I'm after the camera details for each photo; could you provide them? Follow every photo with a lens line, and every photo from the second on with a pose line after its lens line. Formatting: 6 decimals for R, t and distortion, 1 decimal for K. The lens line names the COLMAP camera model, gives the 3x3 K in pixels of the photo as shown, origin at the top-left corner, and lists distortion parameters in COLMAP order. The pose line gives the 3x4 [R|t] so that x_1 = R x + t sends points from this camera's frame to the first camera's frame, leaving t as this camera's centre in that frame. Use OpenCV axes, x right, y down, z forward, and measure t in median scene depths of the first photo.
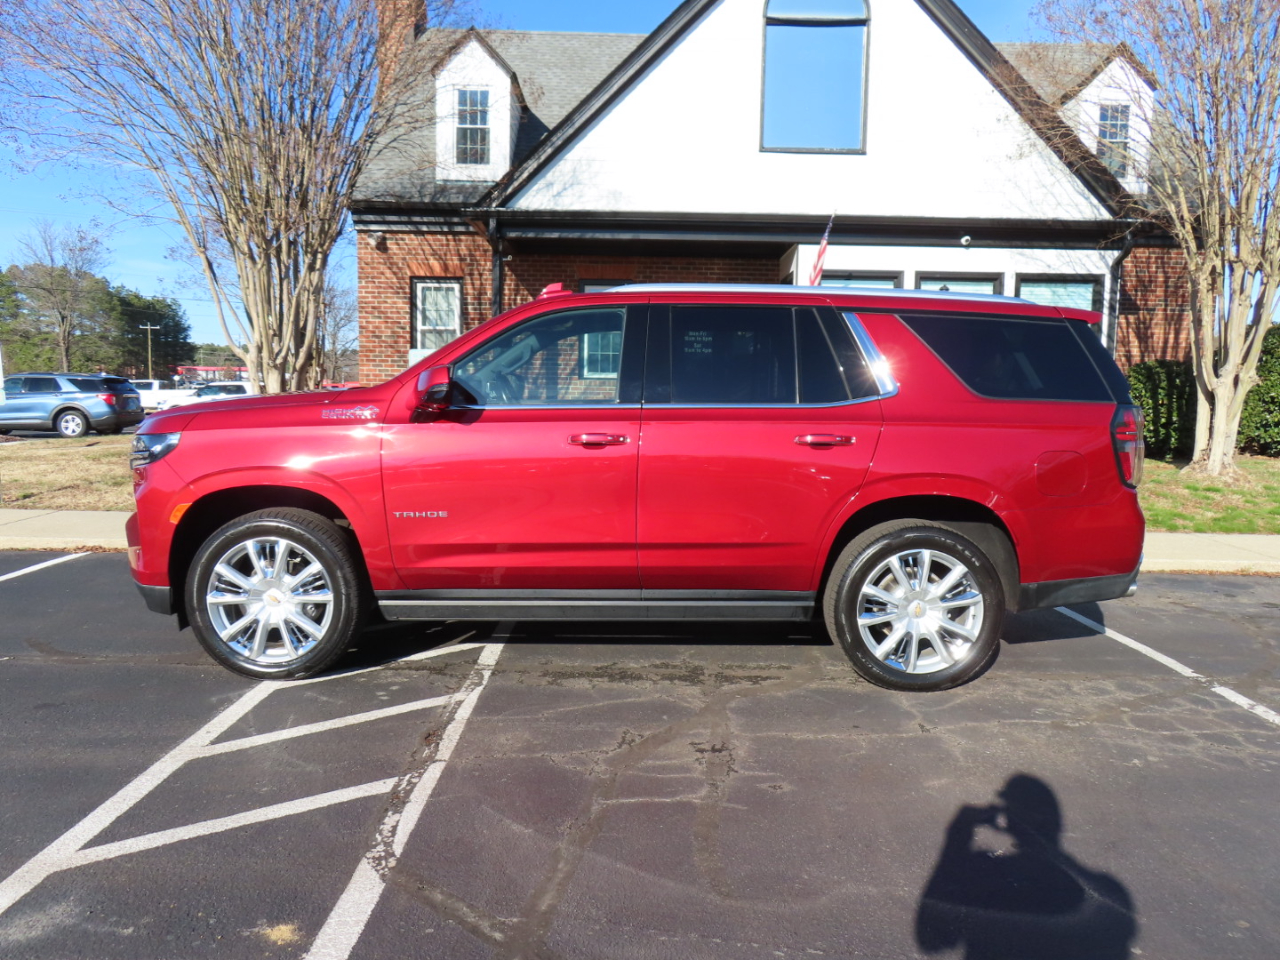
lens RADIAL K [[923.4, 0, 644.7], [0, 923.4, 481.0], [0, 0, 1]] dist [-0.004315, -0.002033]
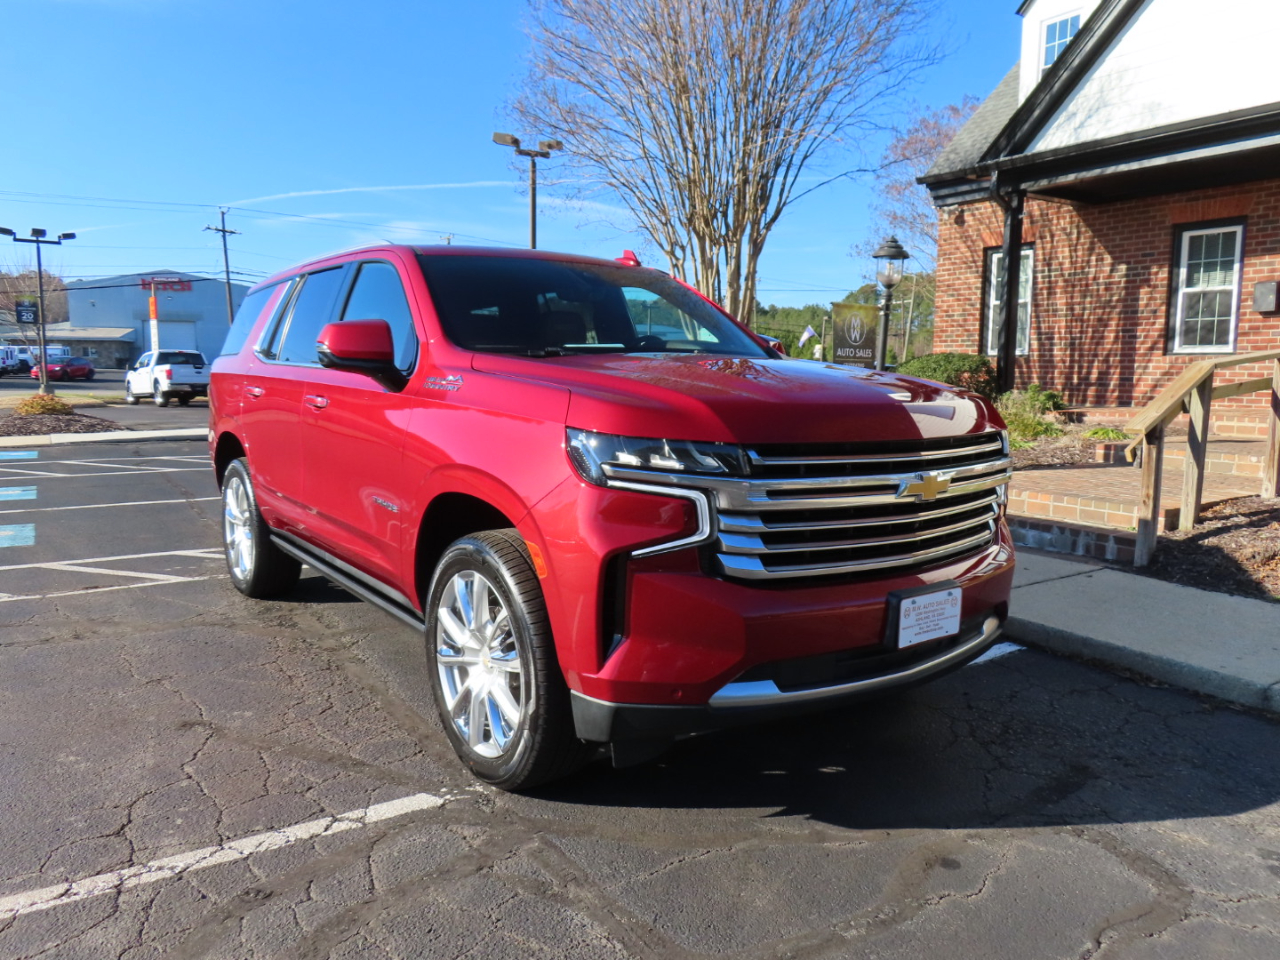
lens RADIAL K [[919.1, 0, 644.5], [0, 919.1, 484.9], [0, 0, 1]] dist [-0.005673, 0.001742]
pose [[0.539178, 0.092504, -0.837096, 0.398819], [-0.081491, 0.995016, 0.057466, -0.012511], [0.838240, 0.037232, 0.544029, 0.253457]]
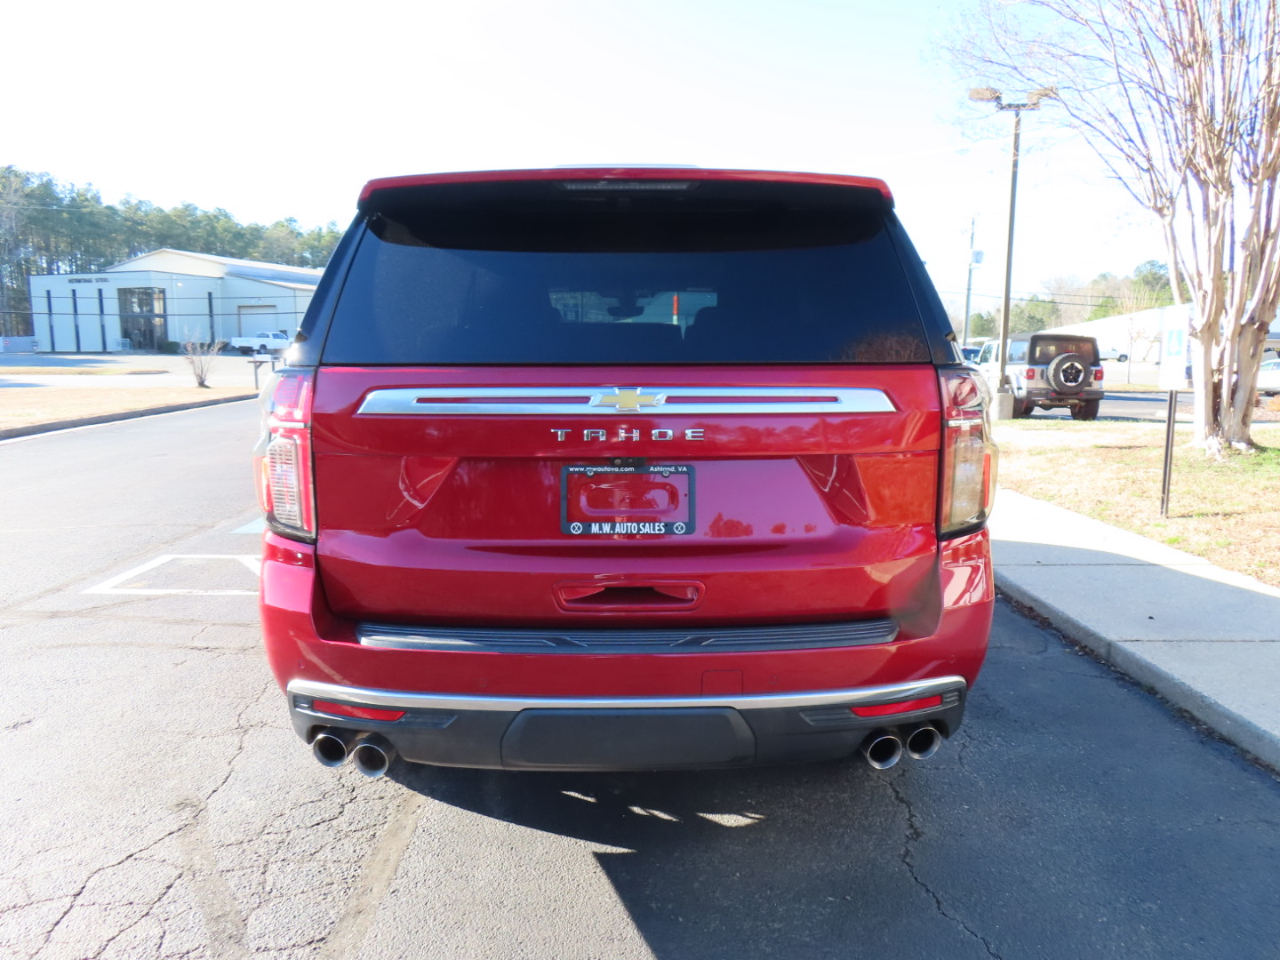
lens RADIAL K [[921.6, 0, 643.0], [0, 921.6, 482.2], [0, 0, 1]] dist [-0.008586, 0.001825]
pose [[0.009169, 0.121969, -0.992492, 0.331320], [-0.100665, 0.987604, 0.120439, -0.032532], [0.994878, 0.098804, 0.021333, 0.380573]]
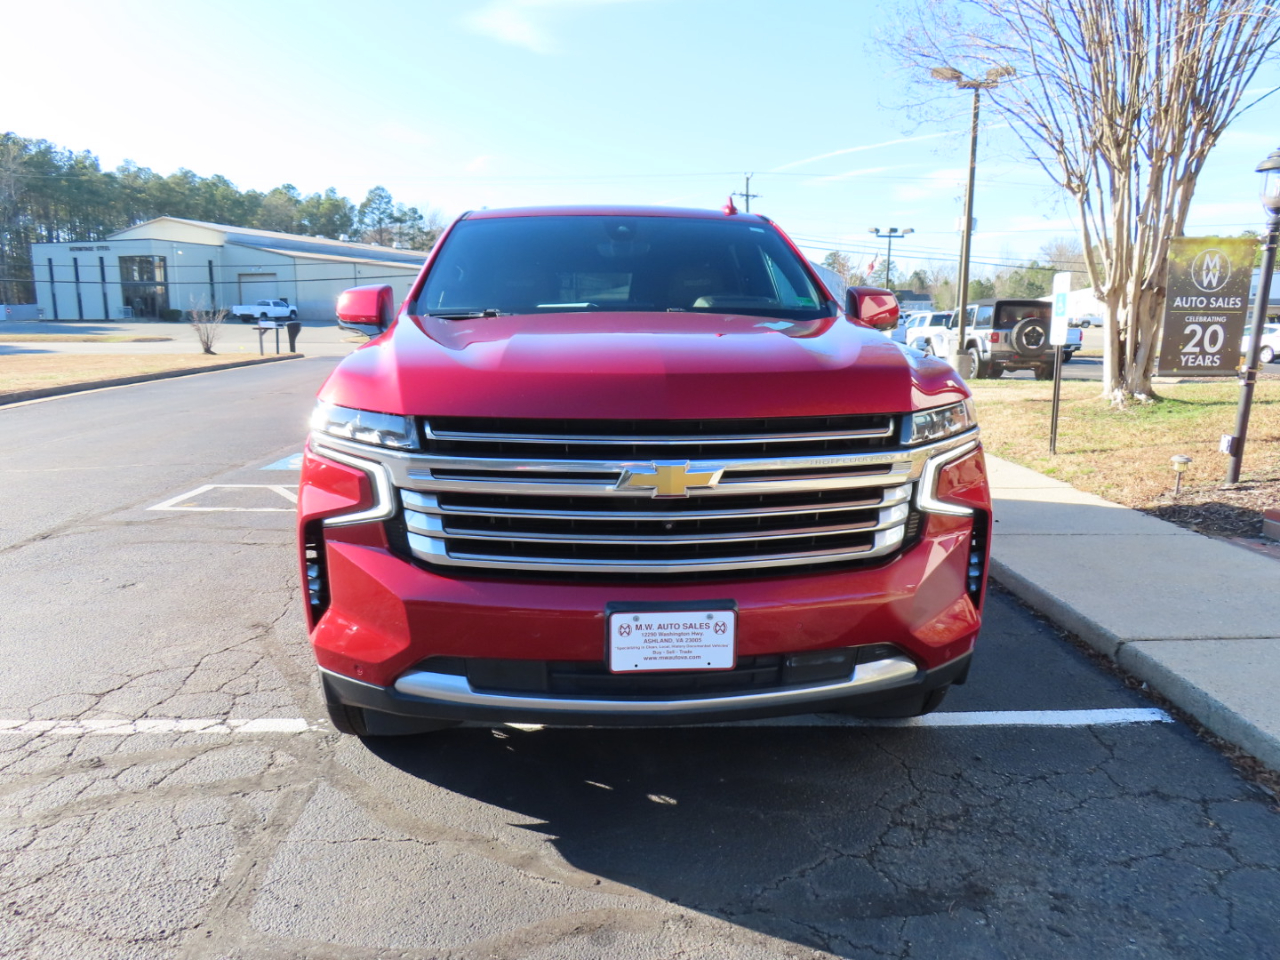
lens RADIAL K [[919.1, 0, 644.5], [0, 919.1, 484.9], [0, 0, 1]] dist [-0.005673, 0.001742]
pose [[0.010076, 0.158865, -0.987249, 0.422143], [-0.099166, 0.982591, 0.157103, -0.029008], [0.995020, 0.096319, 0.025654, 0.402105]]
